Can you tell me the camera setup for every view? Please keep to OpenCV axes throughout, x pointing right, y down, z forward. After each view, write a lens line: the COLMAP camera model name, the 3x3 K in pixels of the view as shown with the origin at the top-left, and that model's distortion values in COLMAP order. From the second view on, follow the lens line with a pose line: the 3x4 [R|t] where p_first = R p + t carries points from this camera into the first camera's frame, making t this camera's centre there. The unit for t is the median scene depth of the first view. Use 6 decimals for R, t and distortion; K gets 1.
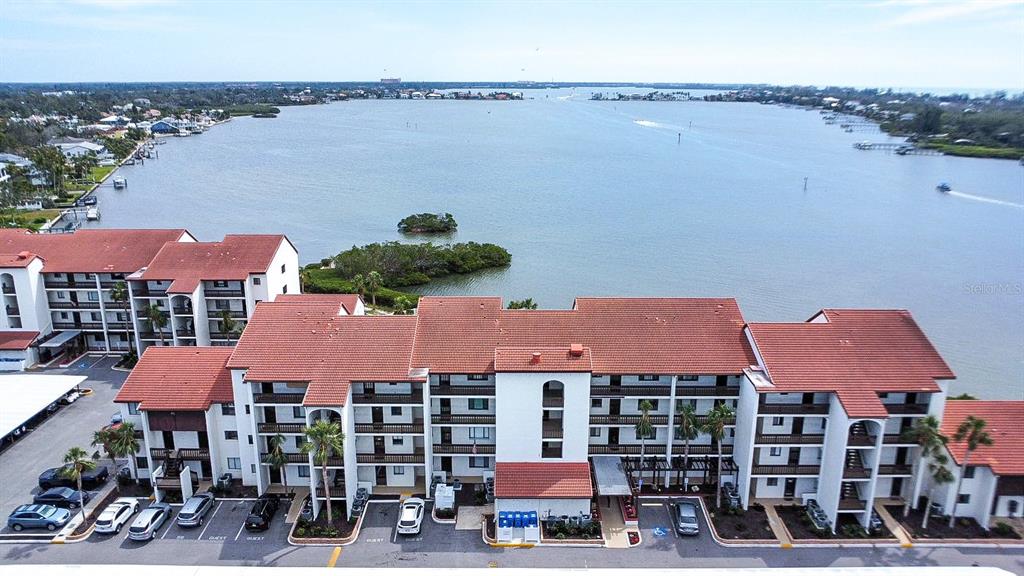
lens RADIAL K [[739.3, 0, 512.0], [0, 739.3, 288.0], [0, 0, 1]] dist [-0.019148, -0.023592]
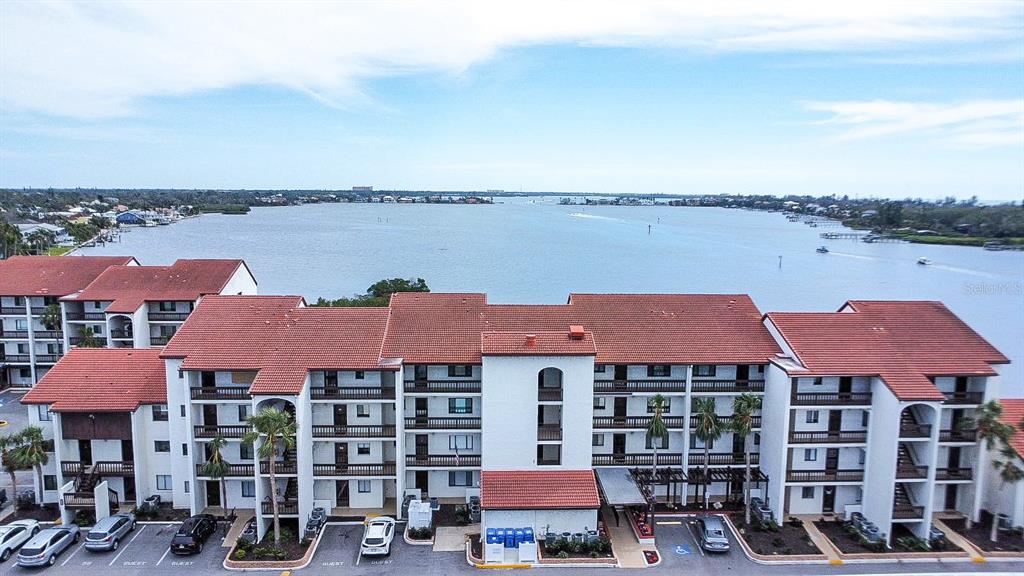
lens RADIAL K [[739.1, 0, 512.0], [0, 739.1, 288.0], [0, 0, 1]] dist [-0.034076, 0.008457]
pose [[0.999122, 0.000221, 0.041894, -0.022491], [0.005990, 0.988955, -0.148093, 0.152595], [-0.041464, 0.148214, 0.988086, 0.144256]]
